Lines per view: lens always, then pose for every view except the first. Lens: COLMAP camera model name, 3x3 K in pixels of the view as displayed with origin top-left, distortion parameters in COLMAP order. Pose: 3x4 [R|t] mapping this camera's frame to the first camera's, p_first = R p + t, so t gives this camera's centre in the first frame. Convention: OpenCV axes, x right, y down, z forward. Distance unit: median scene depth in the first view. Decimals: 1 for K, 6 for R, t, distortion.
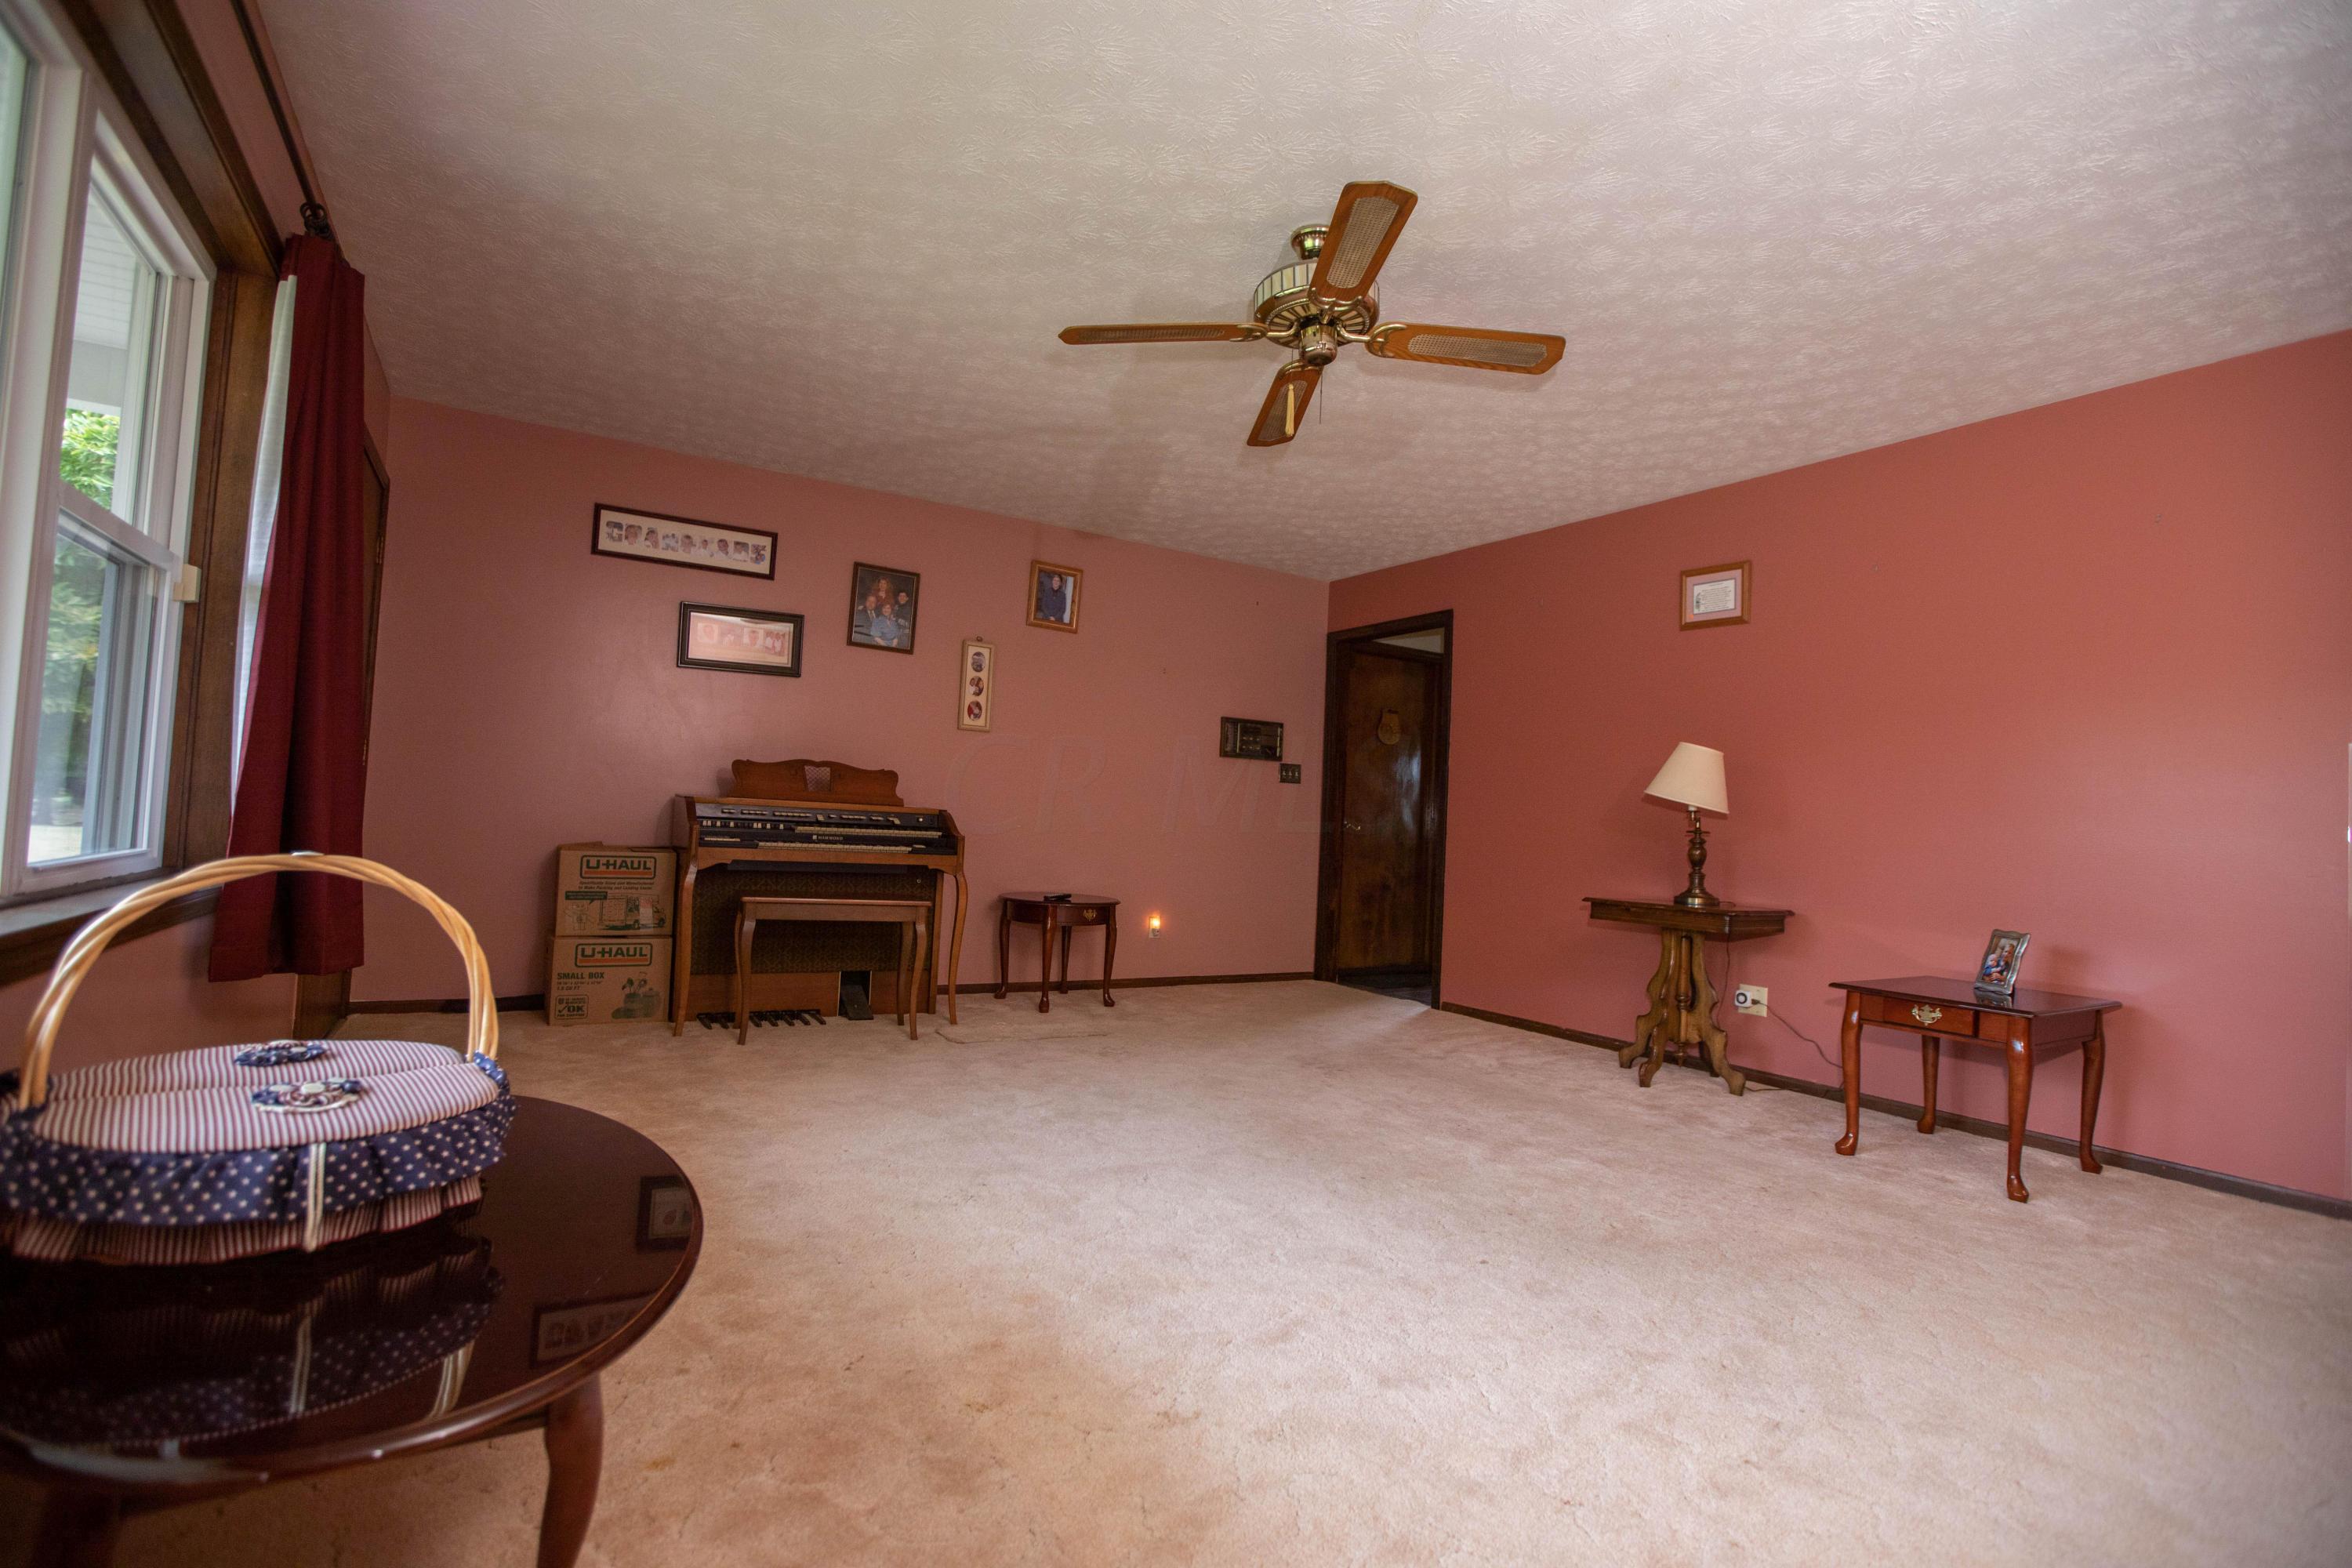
lens RADIAL K [[1072.3, 0, 1168.3], [0, 1072.3, 784.5], [0, 0, 1]] dist [-0.062334, 0.032969]
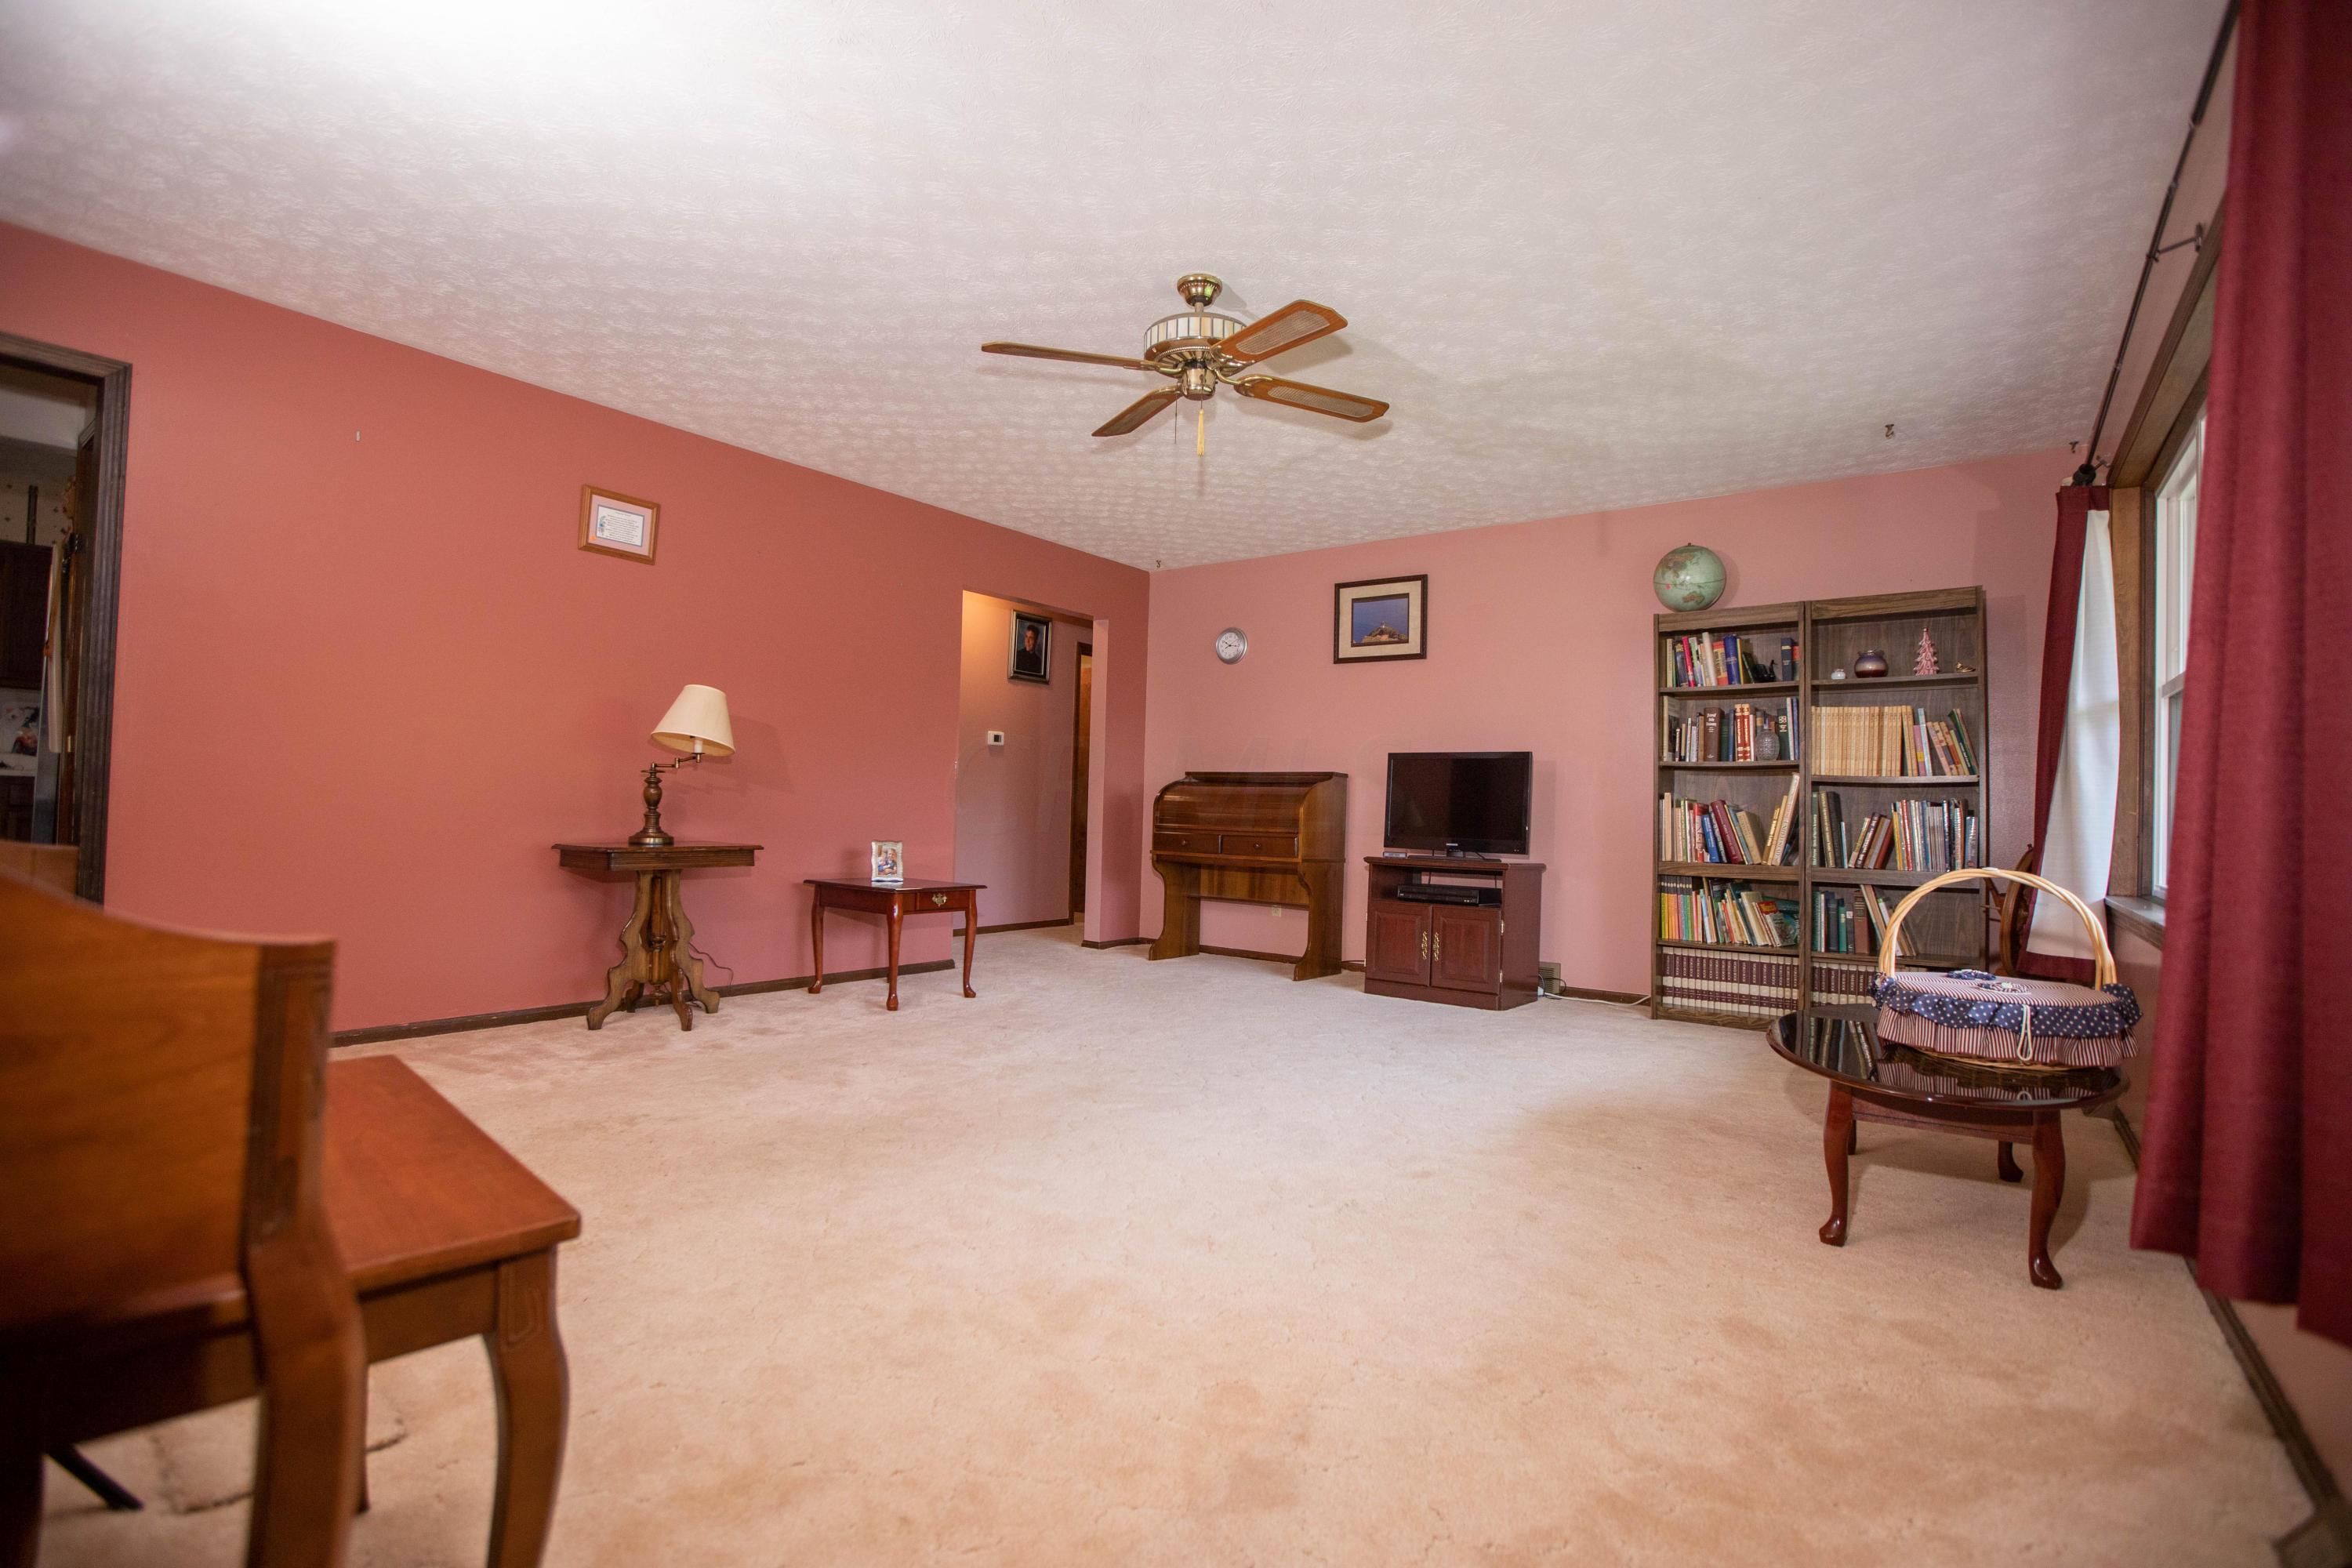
lens RADIAL K [[1072.3, 0, 1168.3], [0, 1072.3, 784.5], [0, 0, 1]] dist [-0.062334, 0.032969]
pose [[-0.390533, -0.038036, 0.919803, -0.528786], [-0.083165, 0.996518, 0.005898, 0.008057], [-0.916825, -0.074192, -0.392337, 0.807288]]
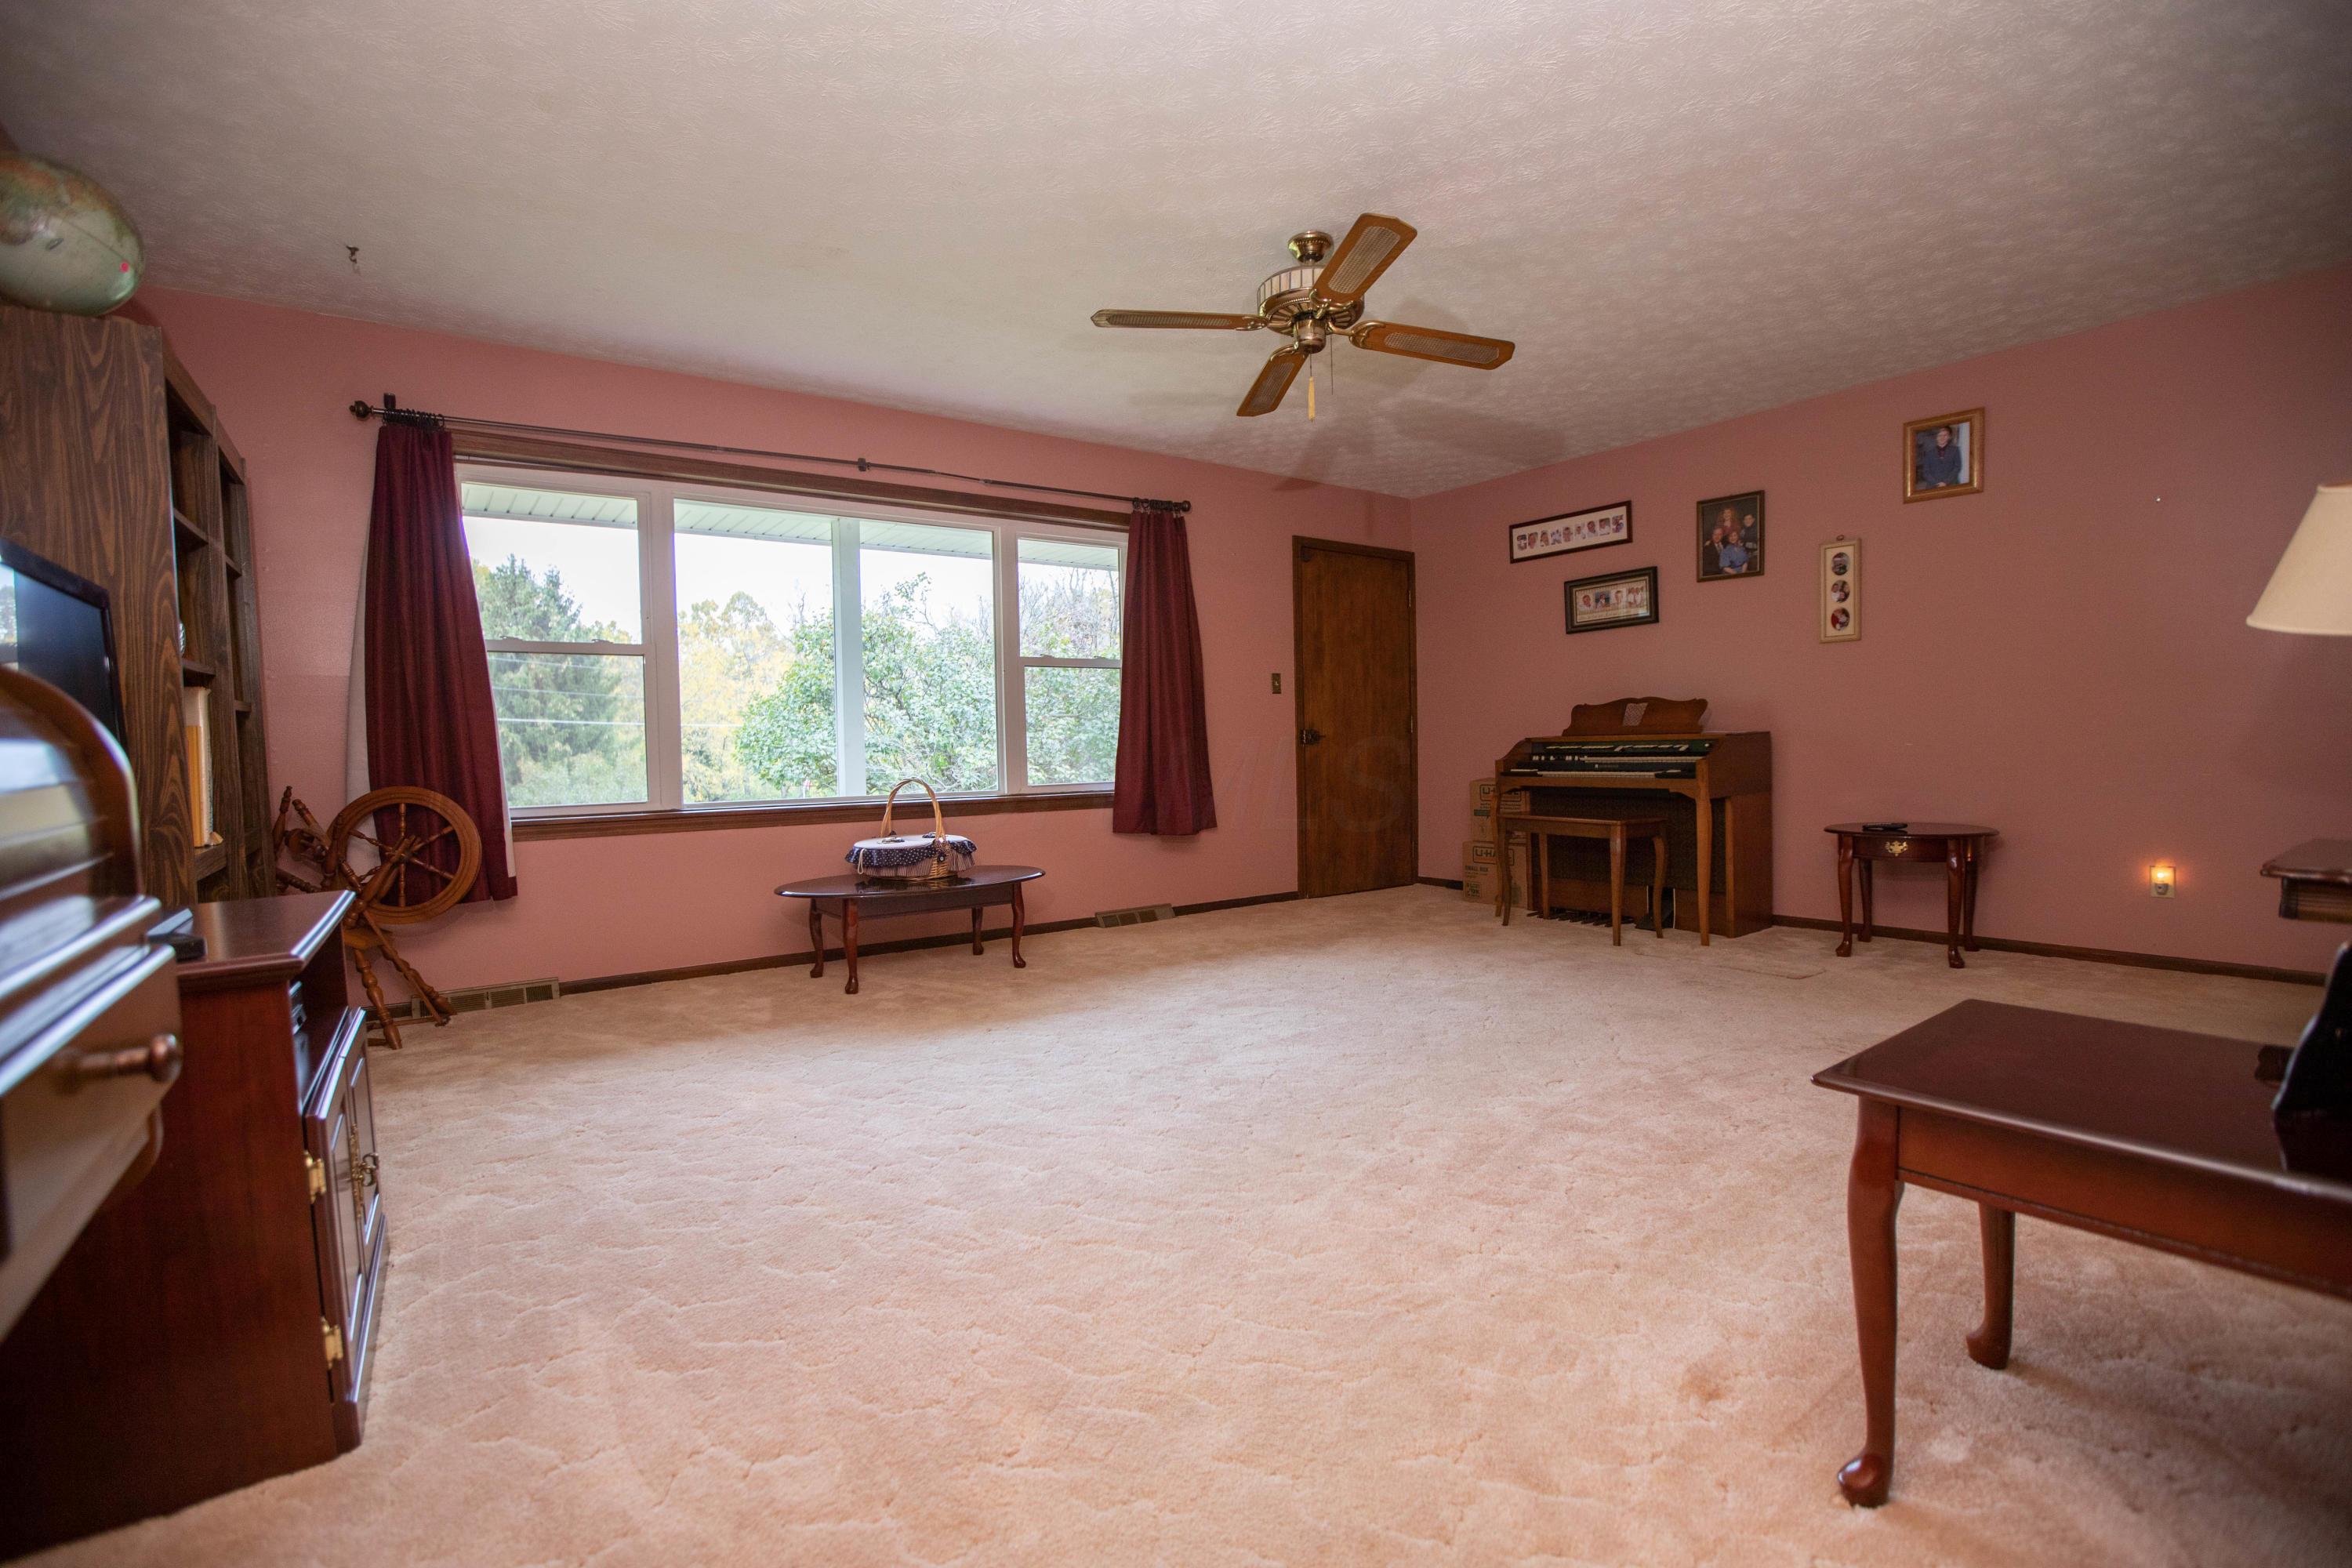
lens RADIAL K [[1072.3, 0, 1168.3], [0, 1072.3, 784.5], [0, 0, 1]] dist [-0.062334, 0.032969]
pose [[0.082083, -0.016617, -0.996487, 0.728303], [0.064371, 0.997862, -0.011338, 0.048533], [0.994544, -0.063215, 0.082978, 0.401799]]
